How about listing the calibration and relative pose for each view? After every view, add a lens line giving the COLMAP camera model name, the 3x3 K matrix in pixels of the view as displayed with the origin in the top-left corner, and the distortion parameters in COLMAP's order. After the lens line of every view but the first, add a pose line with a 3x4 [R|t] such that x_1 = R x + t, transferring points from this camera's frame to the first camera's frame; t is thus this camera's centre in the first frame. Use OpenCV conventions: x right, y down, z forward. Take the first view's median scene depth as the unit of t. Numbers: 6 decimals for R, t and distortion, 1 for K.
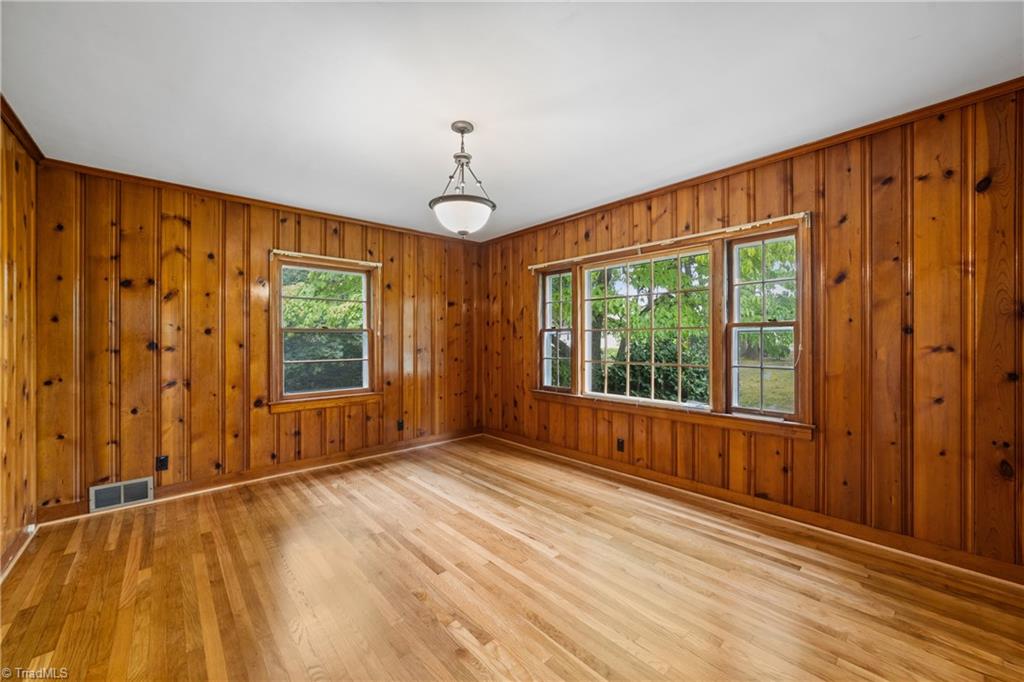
lens RADIAL K [[396.6, 0, 520.5], [0, 396.6, 336.5], [0, 0, 1]] dist [-0.021689, 0.006874]
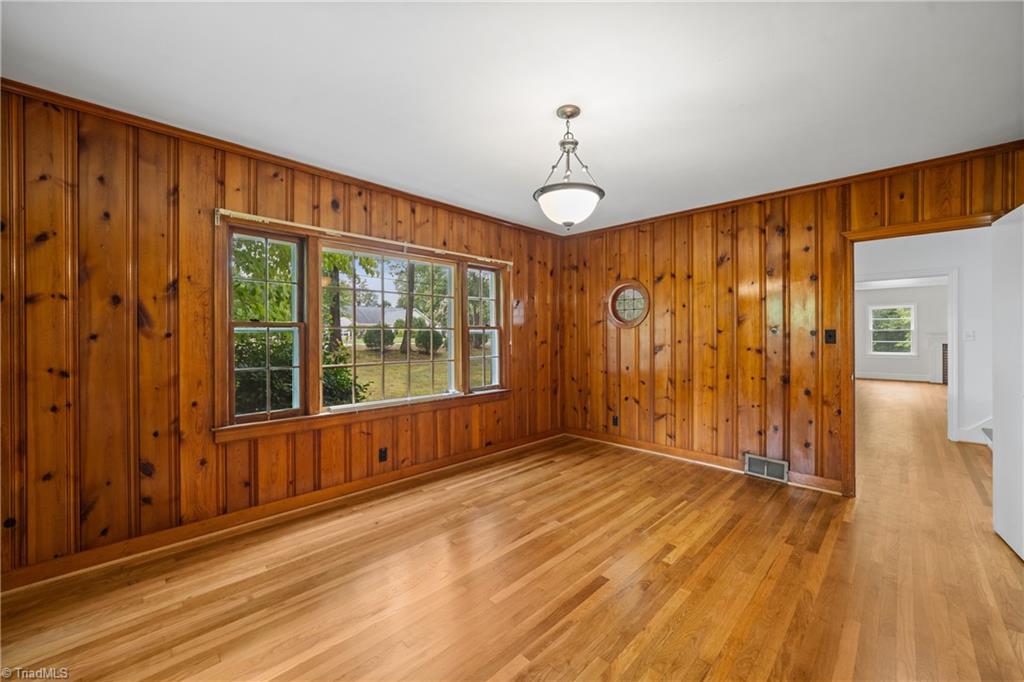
lens RADIAL K [[396.6, 0, 520.5], [0, 396.6, 336.5], [0, 0, 1]] dist [-0.021689, 0.006874]
pose [[-0.058614, 0.004387, 0.998271, -0.808447], [-0.005794, 0.999972, -0.004735, 0.005853], [-0.998264, -0.006062, -0.058587, 0.882566]]
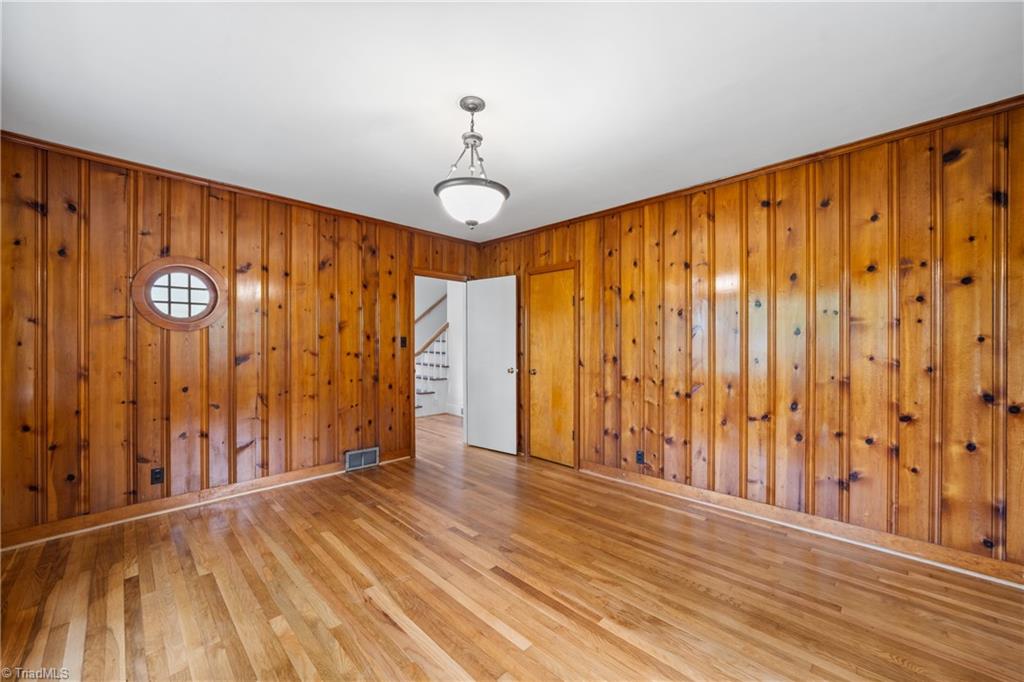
lens RADIAL K [[394.0, 0, 520.4], [0, 394.0, 342.8], [0, 0, 1]] dist [-0.022879, 0.007026]
pose [[-0.997969, 0.007821, -0.063218, -0.146498], [0.008075, 0.999960, -0.003754, 0.007442], [0.063187, -0.004257, -0.997993, 1.416607]]
